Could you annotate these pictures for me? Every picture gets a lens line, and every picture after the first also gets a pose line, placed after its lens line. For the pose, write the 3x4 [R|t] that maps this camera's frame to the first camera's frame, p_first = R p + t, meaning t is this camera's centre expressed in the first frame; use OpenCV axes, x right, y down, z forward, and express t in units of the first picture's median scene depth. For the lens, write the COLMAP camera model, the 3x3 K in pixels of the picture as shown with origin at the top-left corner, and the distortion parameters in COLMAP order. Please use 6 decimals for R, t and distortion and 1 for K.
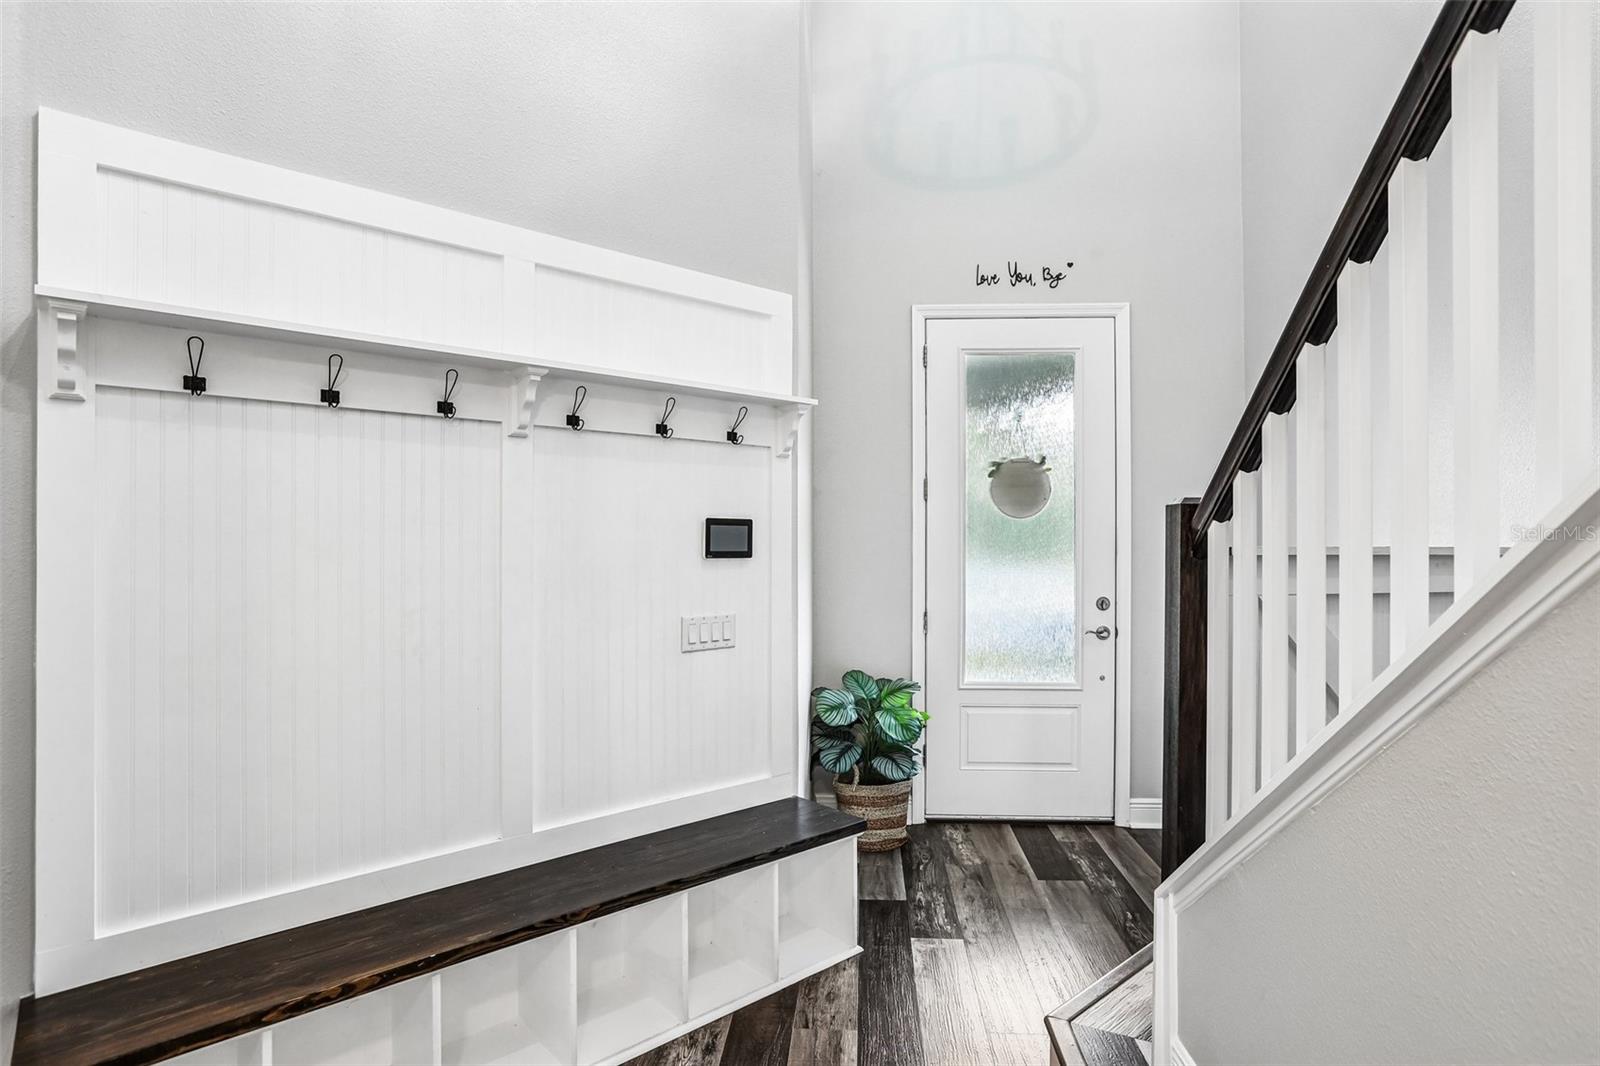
lens RADIAL K [[861.3, 0, 800.0], [0, 861.3, 533.0], [0, 0, 1]] dist [-0.059887, 0.041495]
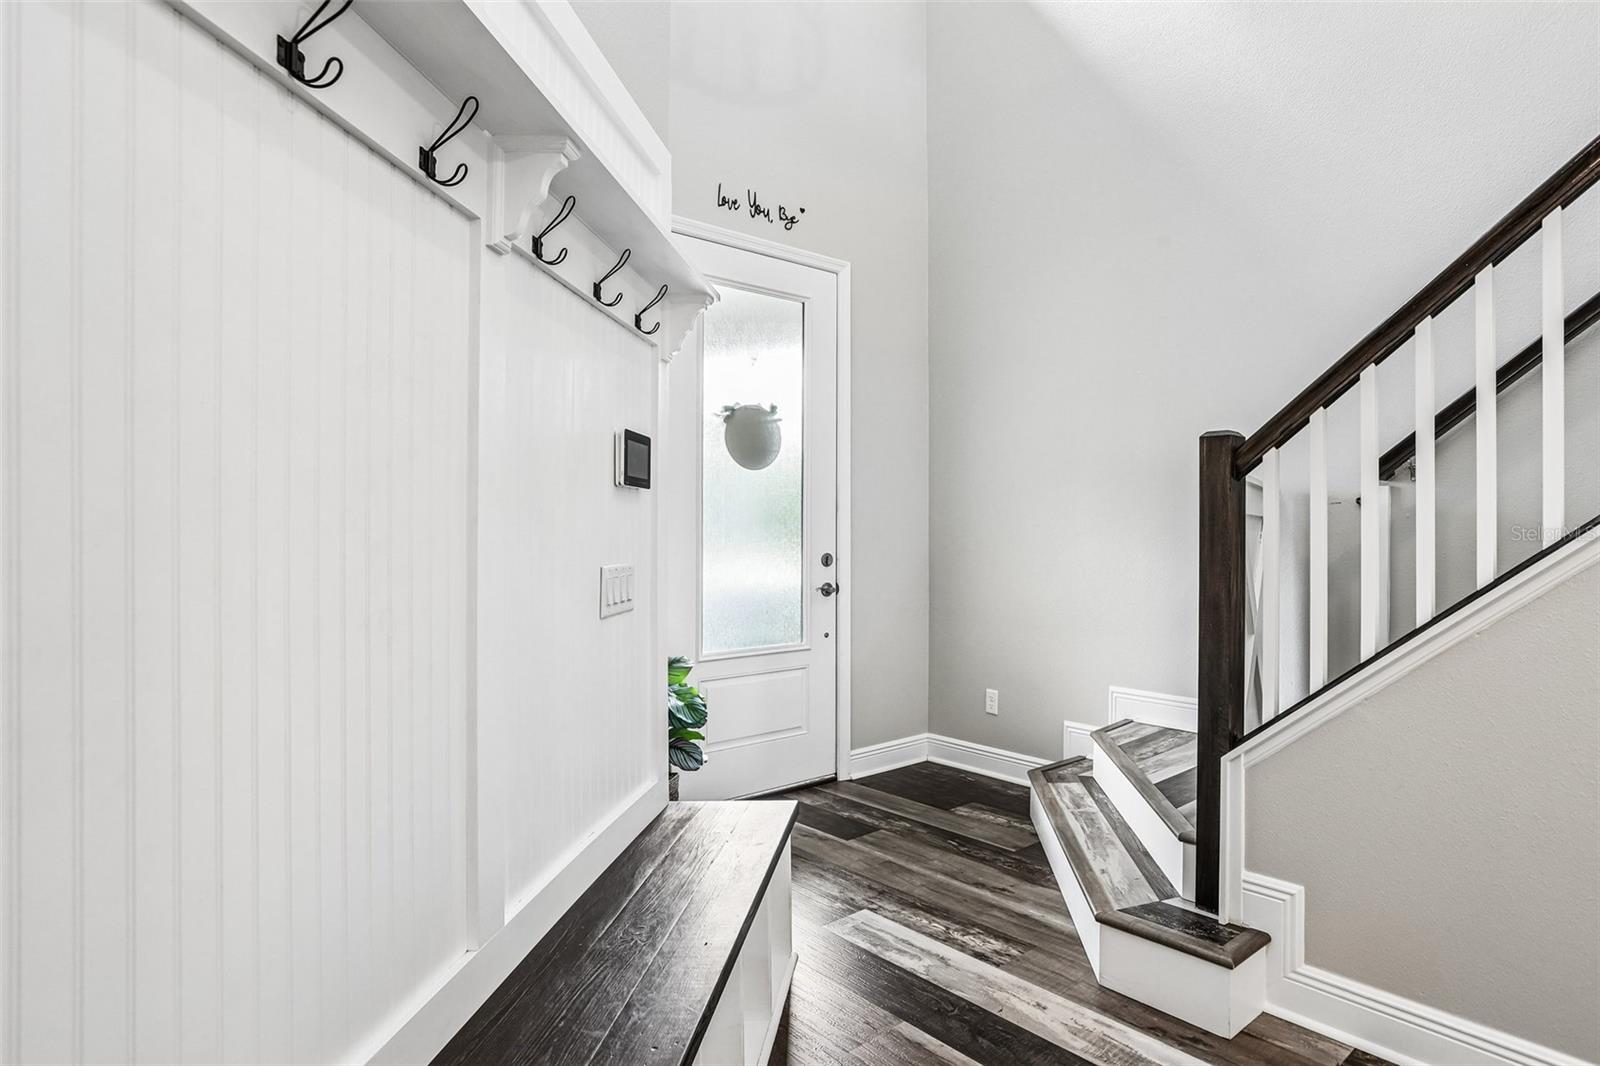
lens RADIAL K [[938.4, 0, 801.8], [0, 938.4, 550.6], [0, 0, 1]] dist [-0.070654, 0.057990]
pose [[0.652813, -0.006971, 0.757487, -0.488106], [0.002074, 0.999970, 0.007415, 0.063768], [-0.757516, -0.003269, 0.652808, 0.312051]]
